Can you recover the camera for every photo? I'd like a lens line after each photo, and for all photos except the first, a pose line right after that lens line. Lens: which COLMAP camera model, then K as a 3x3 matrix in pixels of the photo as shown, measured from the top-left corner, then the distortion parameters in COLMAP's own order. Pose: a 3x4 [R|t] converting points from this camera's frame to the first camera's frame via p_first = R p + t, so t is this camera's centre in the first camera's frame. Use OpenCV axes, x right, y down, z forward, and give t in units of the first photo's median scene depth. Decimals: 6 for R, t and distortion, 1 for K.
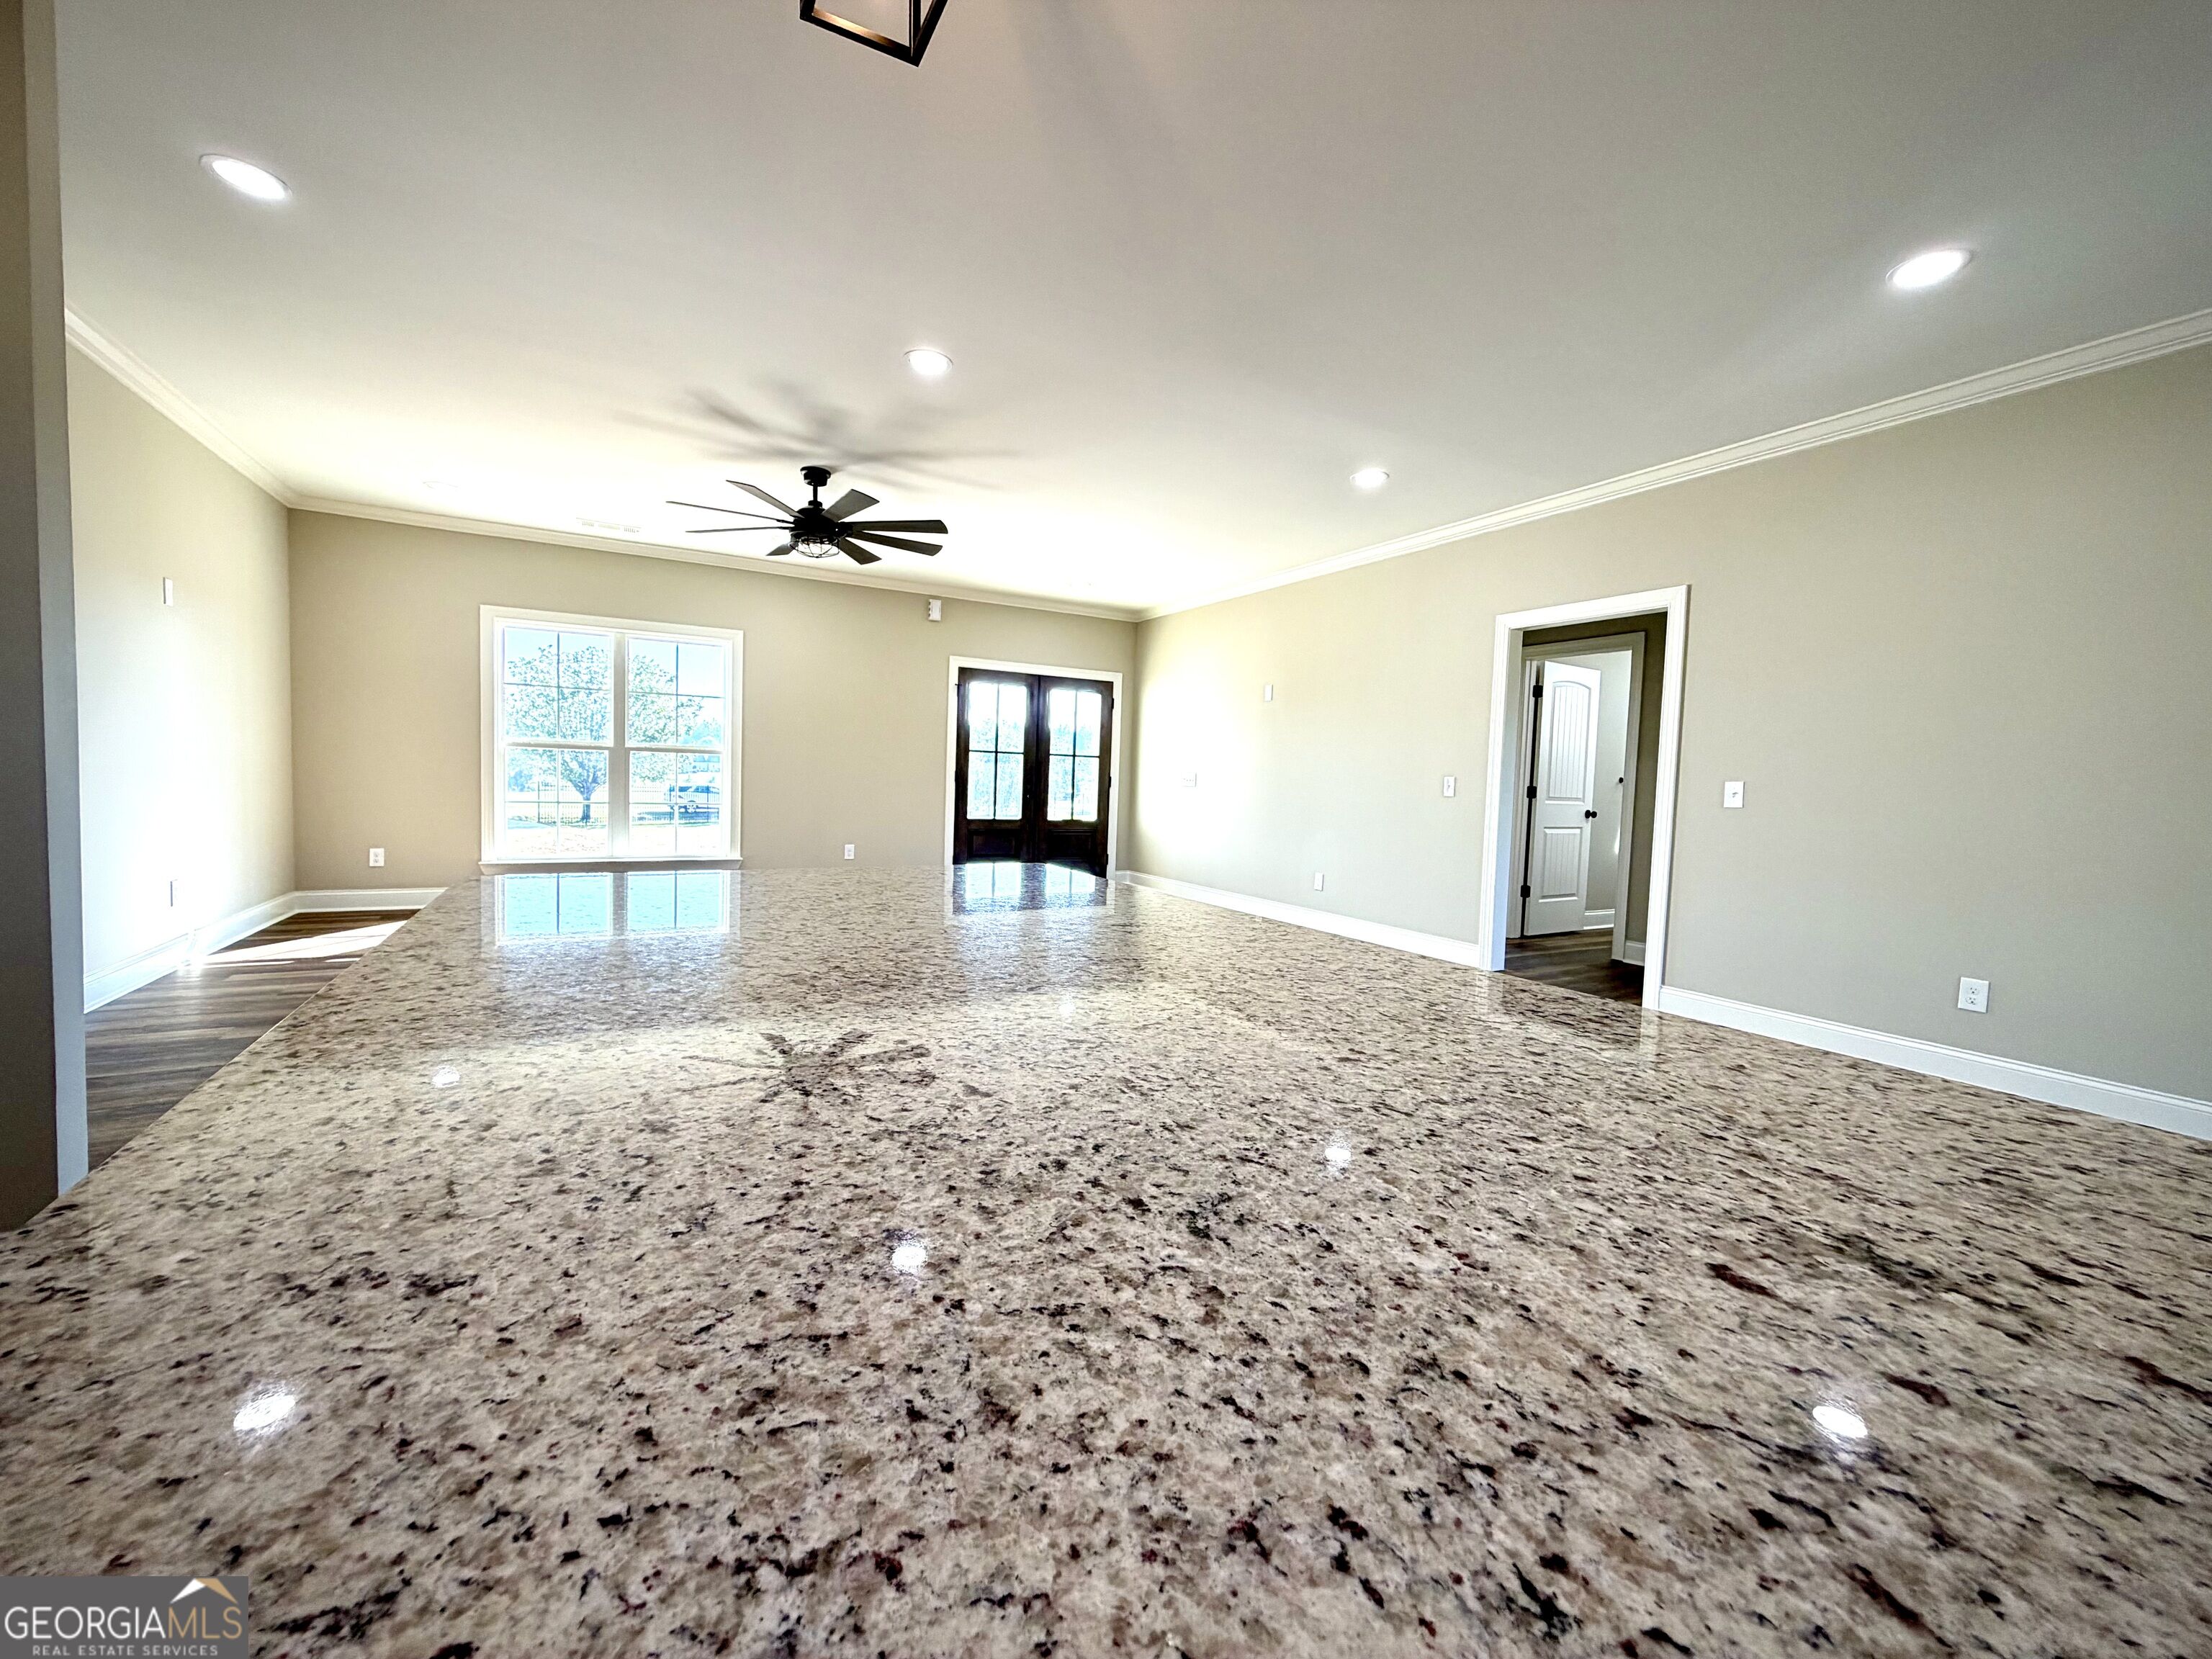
lens RADIAL K [[880.0, 0, 1104.1], [0, 880.0, 825.5], [0, 0, 1]] dist [-0.001424, -0.000008]
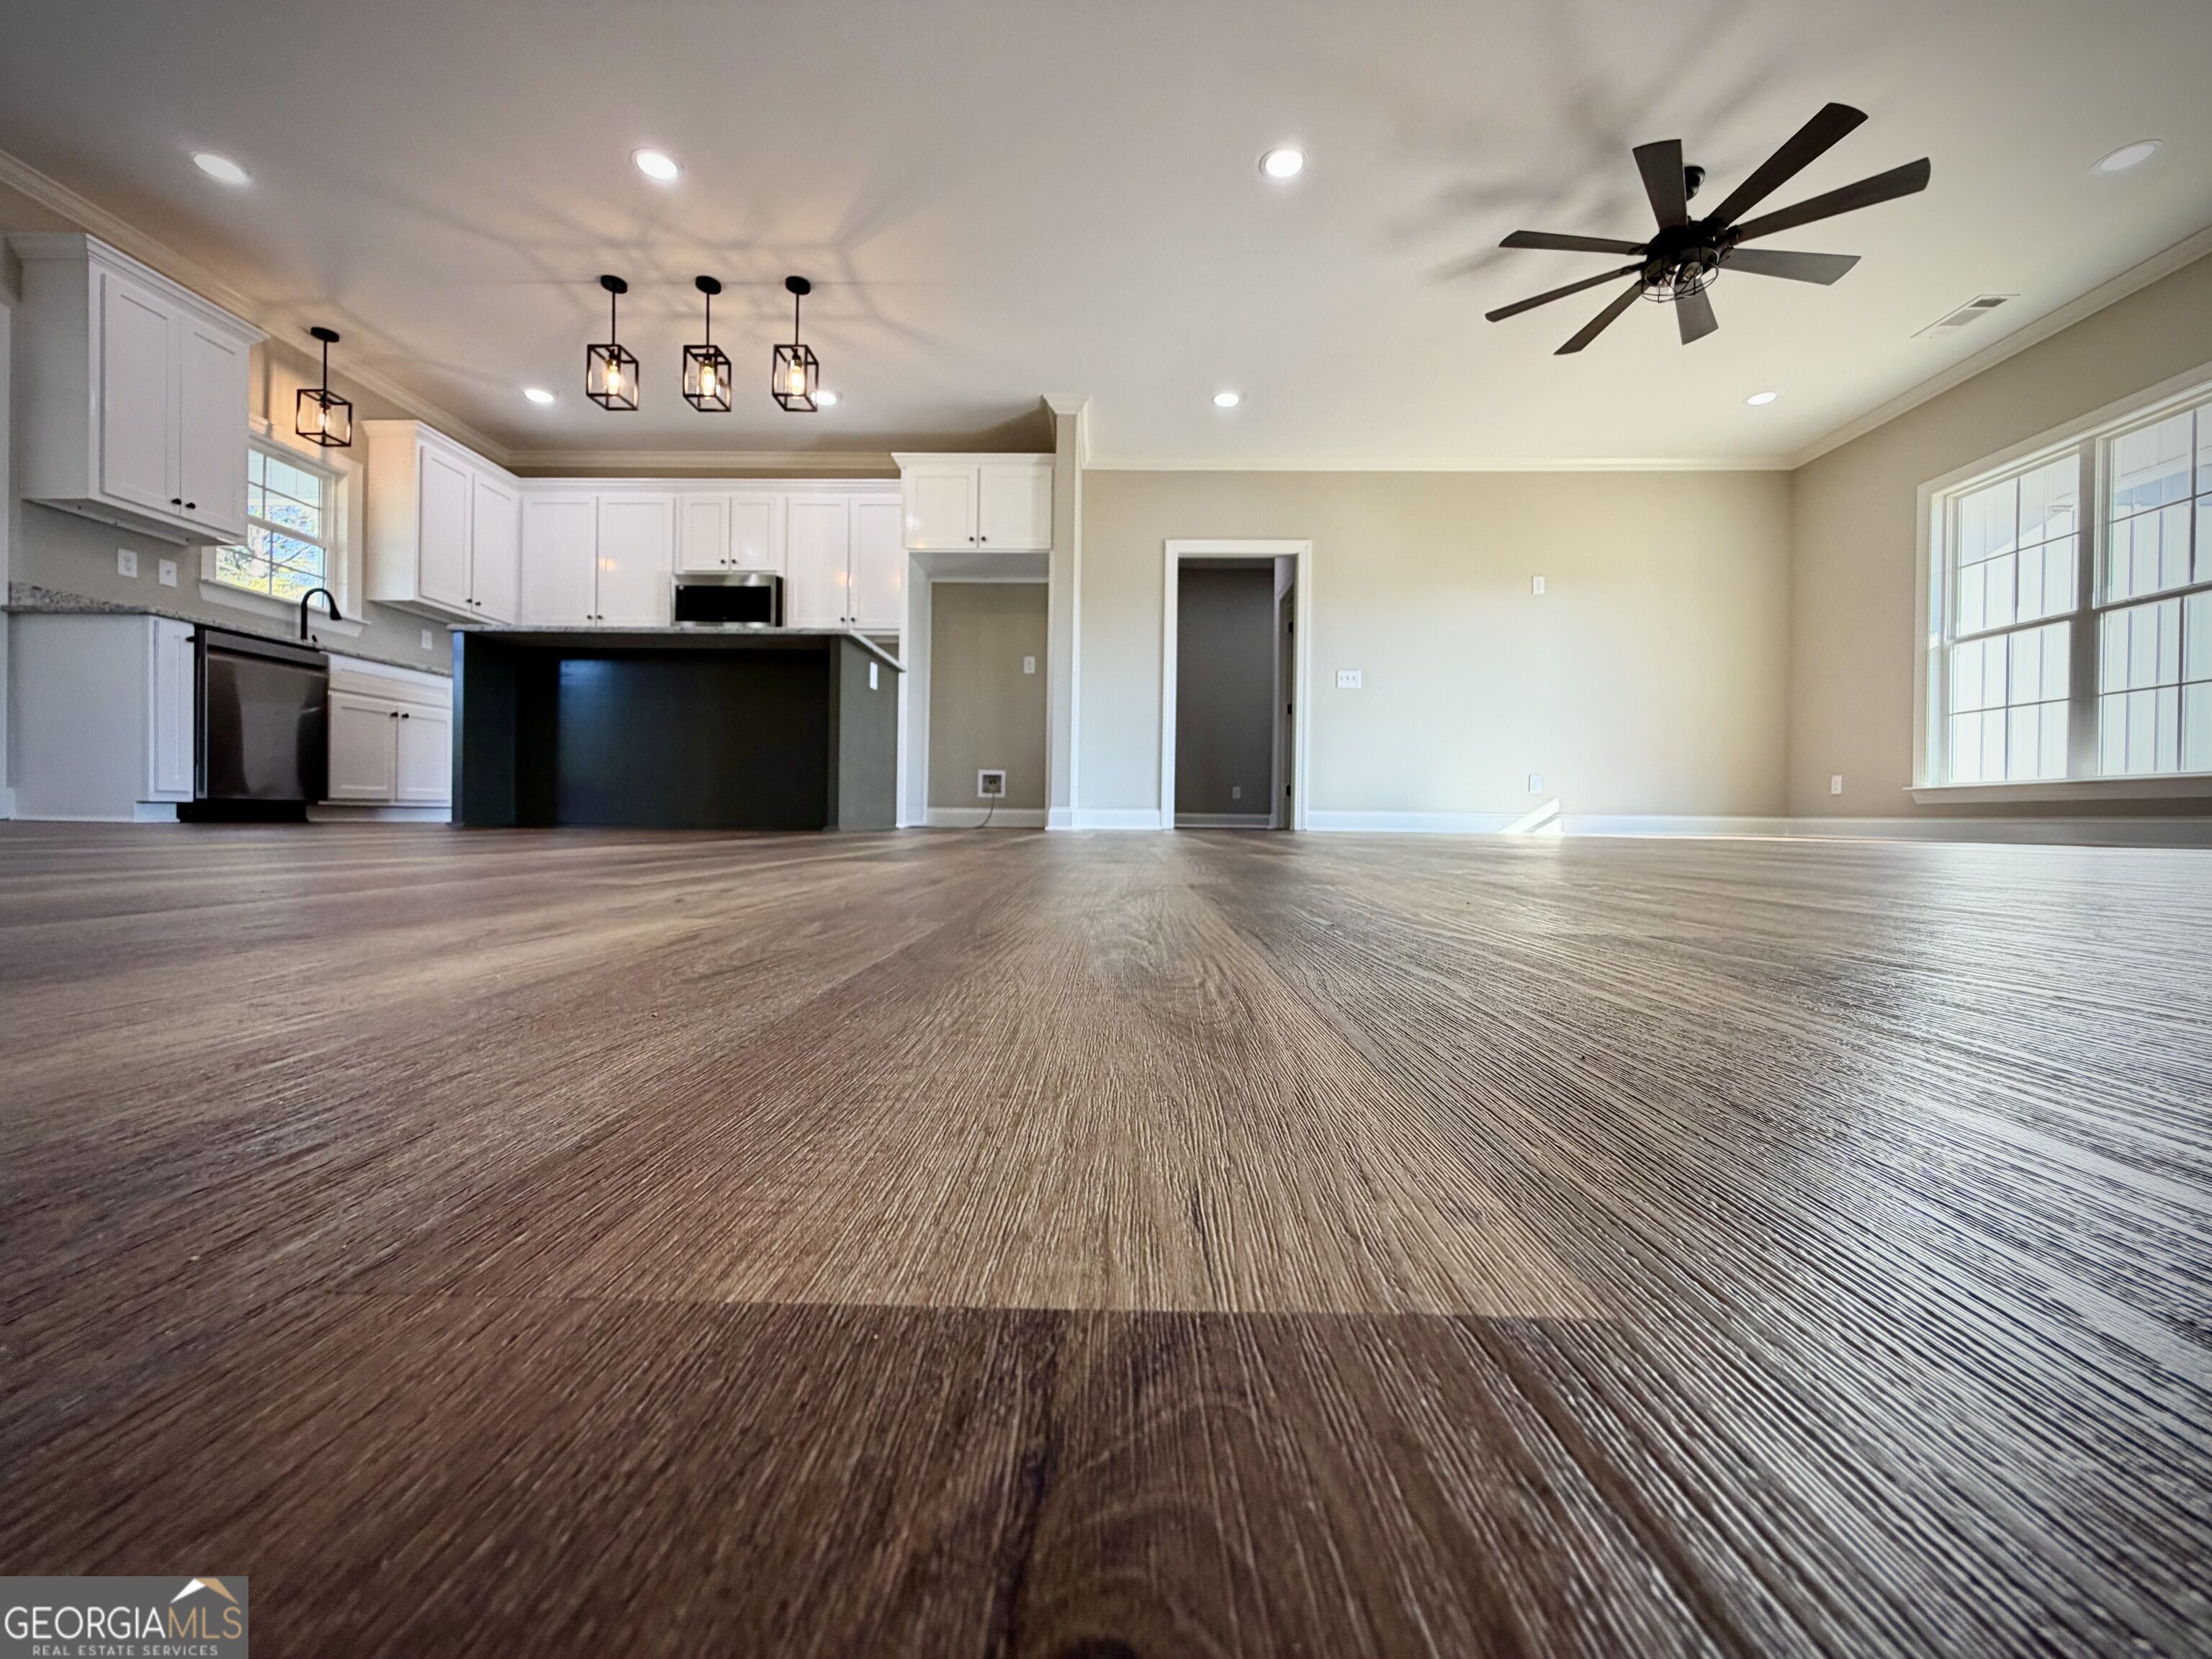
lens RADIAL K [[880.0, 0, 1096.6], [0, 880.0, 824.4], [0, 0, 1]] dist [-0.001424, -0.000008]
pose [[-0.509386, -0.035473, -0.859806, 0.338634], [-0.076031, 0.997098, 0.003907, 0.108374], [0.857173, 0.067362, -0.510605, 0.619160]]
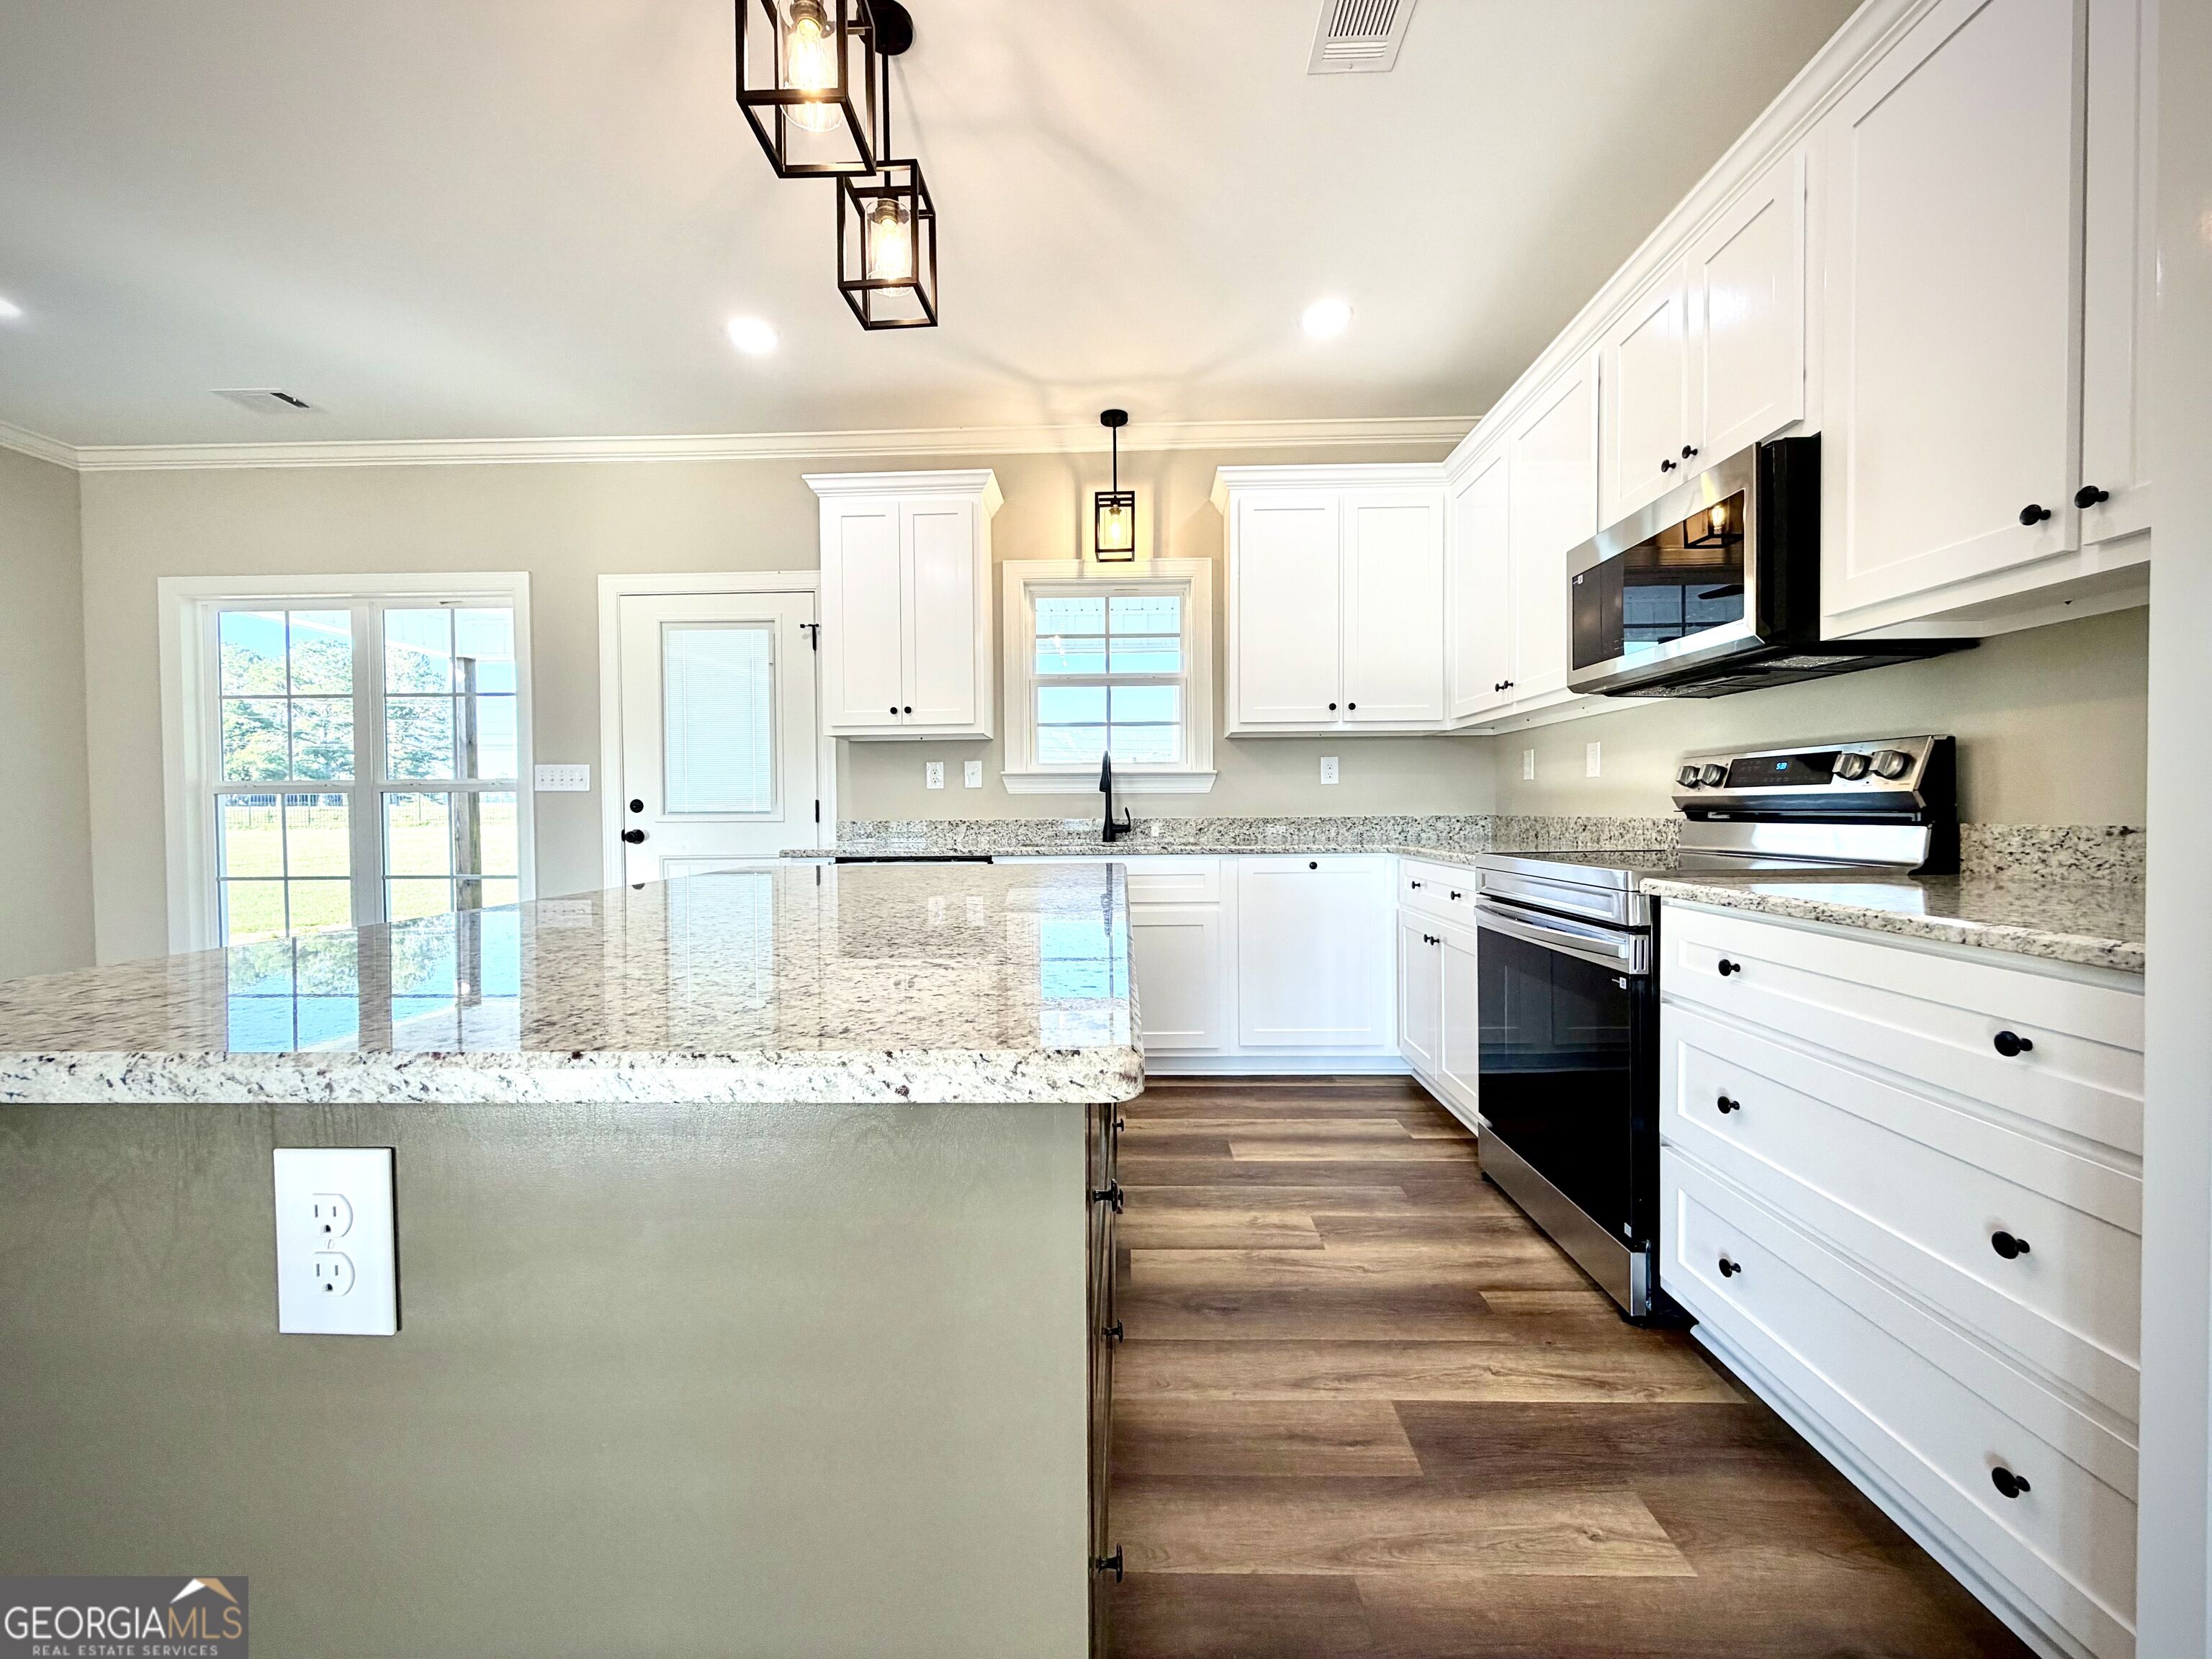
lens RADIAL K [[880.0, 0, 1107.1], [0, 880.0, 824.5], [0, 0, 1]] dist [-0.001424, -0.000008]
pose [[-0.862833, -0.035500, 0.504241, -0.158054], [0.005565, 0.996803, 0.079700, -0.013006], [-0.505459, 0.071574, -0.859877, 0.234771]]
